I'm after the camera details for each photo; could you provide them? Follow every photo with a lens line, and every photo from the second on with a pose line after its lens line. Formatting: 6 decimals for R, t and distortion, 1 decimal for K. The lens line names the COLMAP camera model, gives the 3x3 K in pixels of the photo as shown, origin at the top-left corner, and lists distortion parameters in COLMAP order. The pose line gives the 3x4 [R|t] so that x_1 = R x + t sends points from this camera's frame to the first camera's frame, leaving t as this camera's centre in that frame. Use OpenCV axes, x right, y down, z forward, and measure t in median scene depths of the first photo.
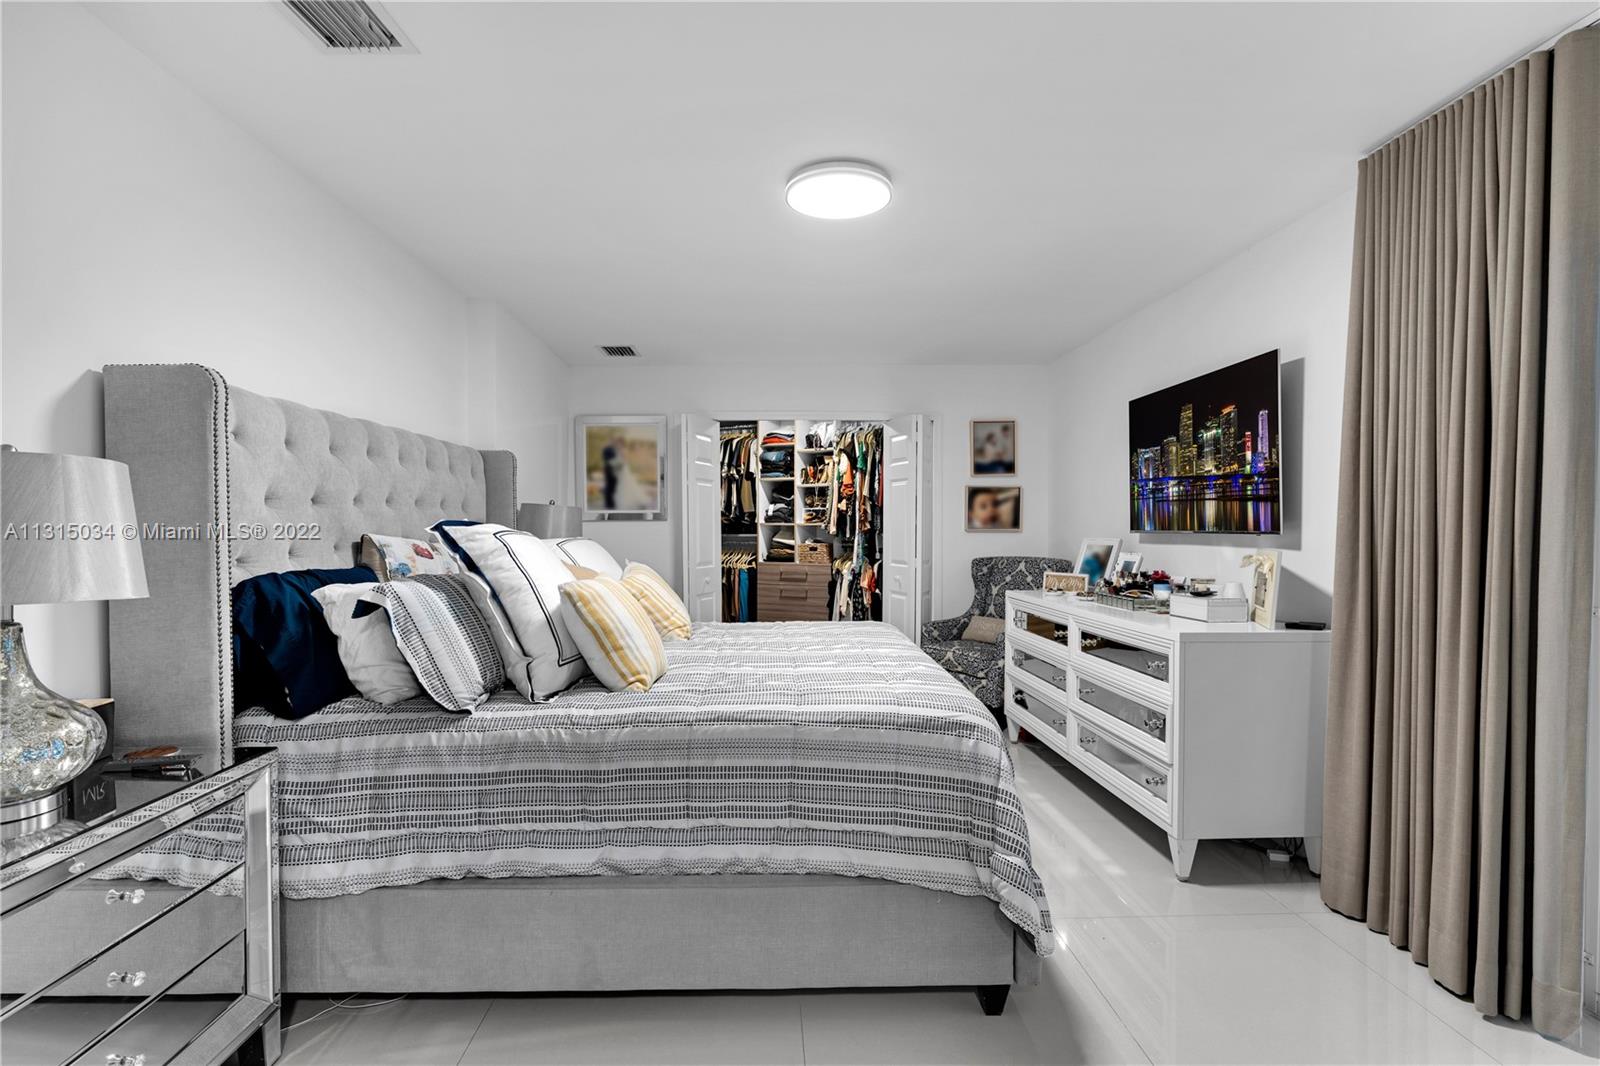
lens RADIAL K [[774.2, 0, 797.9], [0, 774.2, 534.4], [0, 0, 1]] dist [-0.000183, -0.000098]
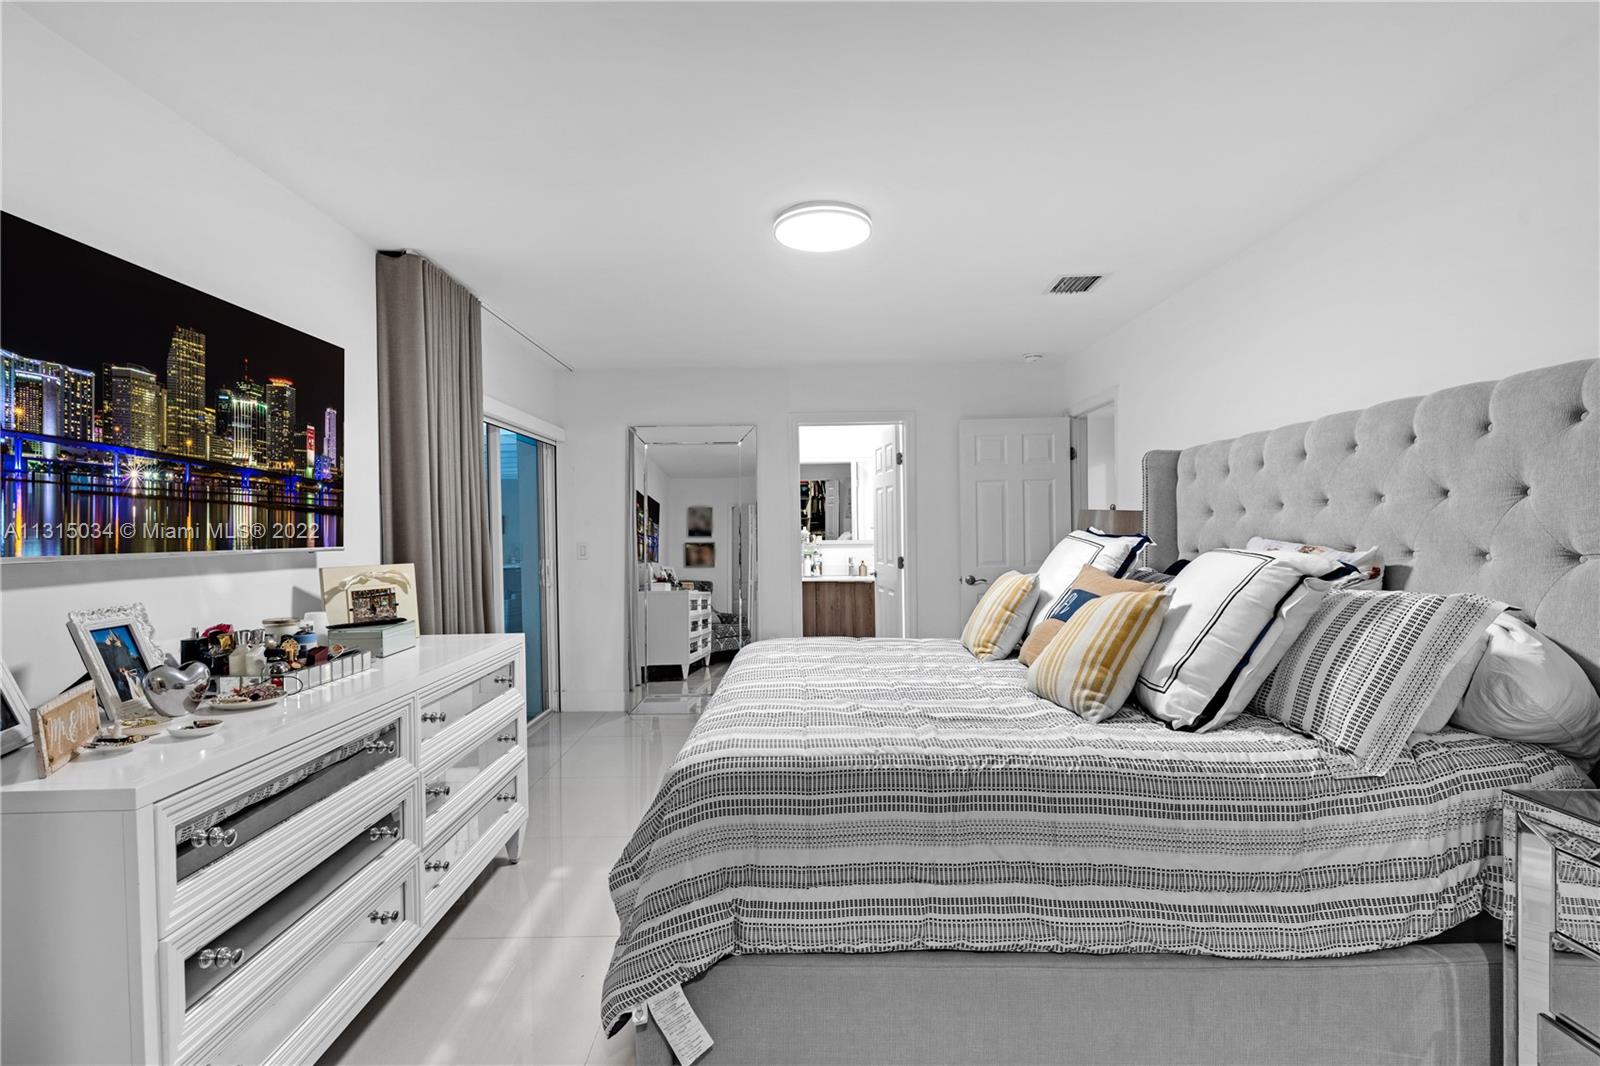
lens RADIAL K [[774.2, 0, 800.3], [0, 774.2, 544.4], [0, 0, 1]] dist [-0.000183, -0.000098]
pose [[-0.997726, 0.004425, 0.067259, 0.022927], [0.005855, 0.999761, 0.021083, -0.023589], [-0.067150, 0.021429, -0.997513, 1.743900]]
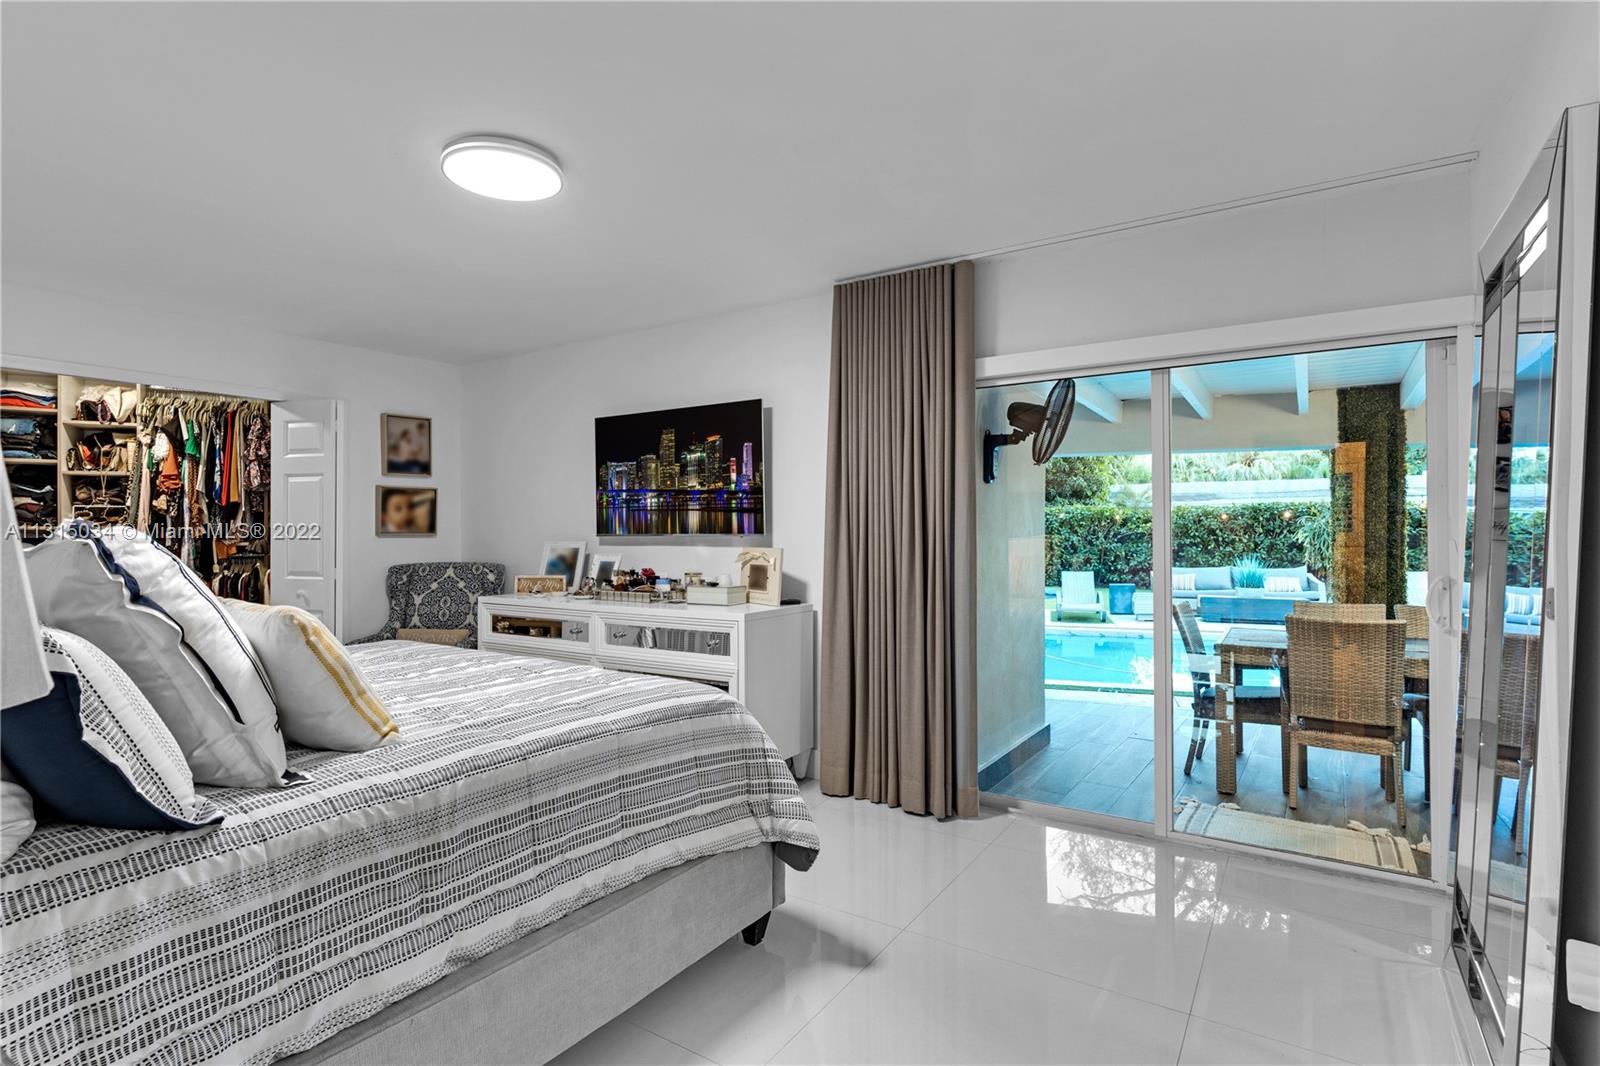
lens RADIAL K [[774.2, 0, 799.1], [0, 774.2, 527.3], [0, 0, 1]] dist [-0.000183, -0.000098]
pose [[0.591838, 0.004465, 0.806045, -0.394852], [0.007981, 0.999903, -0.011399, -0.000916], [-0.806018, 0.013180, 0.591745, 0.140901]]
